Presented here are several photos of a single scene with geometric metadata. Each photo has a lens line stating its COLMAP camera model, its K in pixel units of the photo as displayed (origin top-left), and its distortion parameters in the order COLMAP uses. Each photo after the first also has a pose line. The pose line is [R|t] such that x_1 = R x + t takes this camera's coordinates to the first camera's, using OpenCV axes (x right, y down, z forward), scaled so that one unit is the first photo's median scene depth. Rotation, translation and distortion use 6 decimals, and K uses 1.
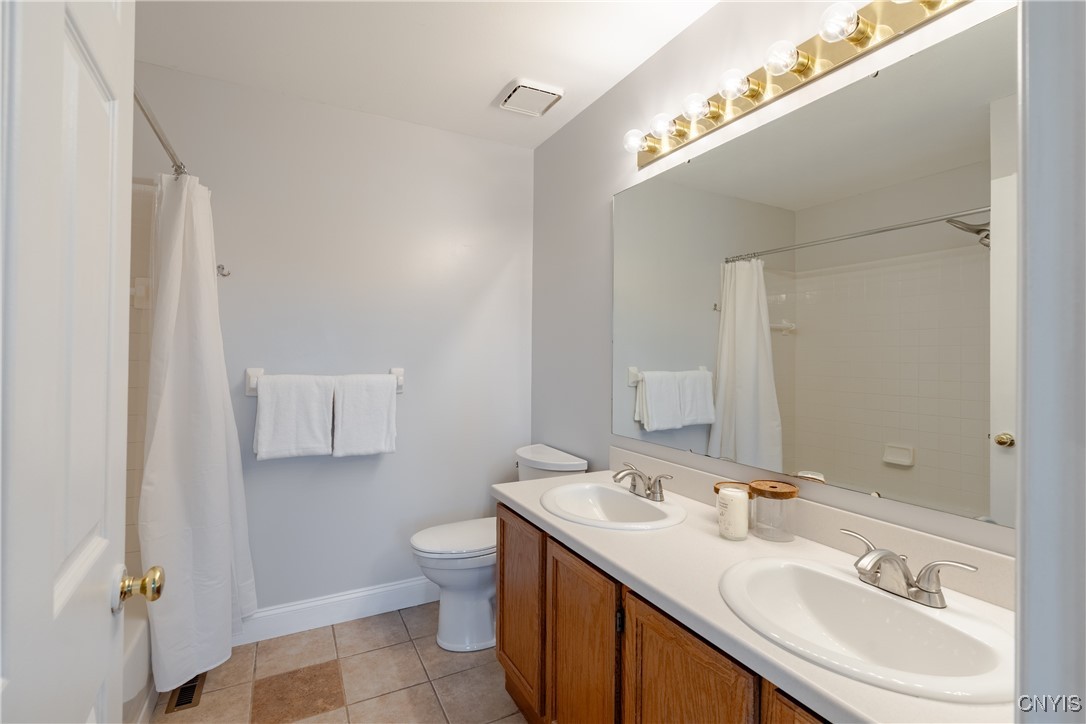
lens RADIAL K [[486.0, 0, 544.0], [0, 486.0, 359.1], [0, 0, 1]] dist [0.001863, 0.000825]
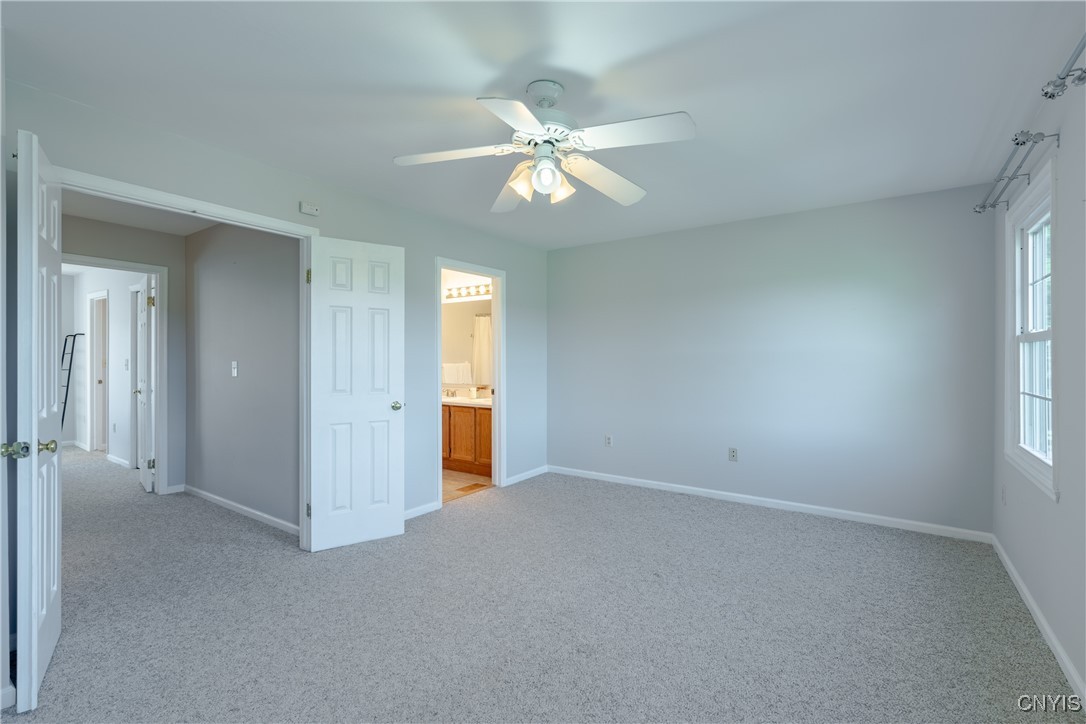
lens RADIAL K [[481.9, 0, 542.9], [0, 481.9, 360.1], [0, 0, 1]] dist [-0.000888, 0.000161]
pose [[0.891723, -0.014836, 0.452338, -0.610751], [0.009350, 0.999853, 0.014362, -0.030954], [-0.452485, -0.008577, 0.891731, -1.904792]]
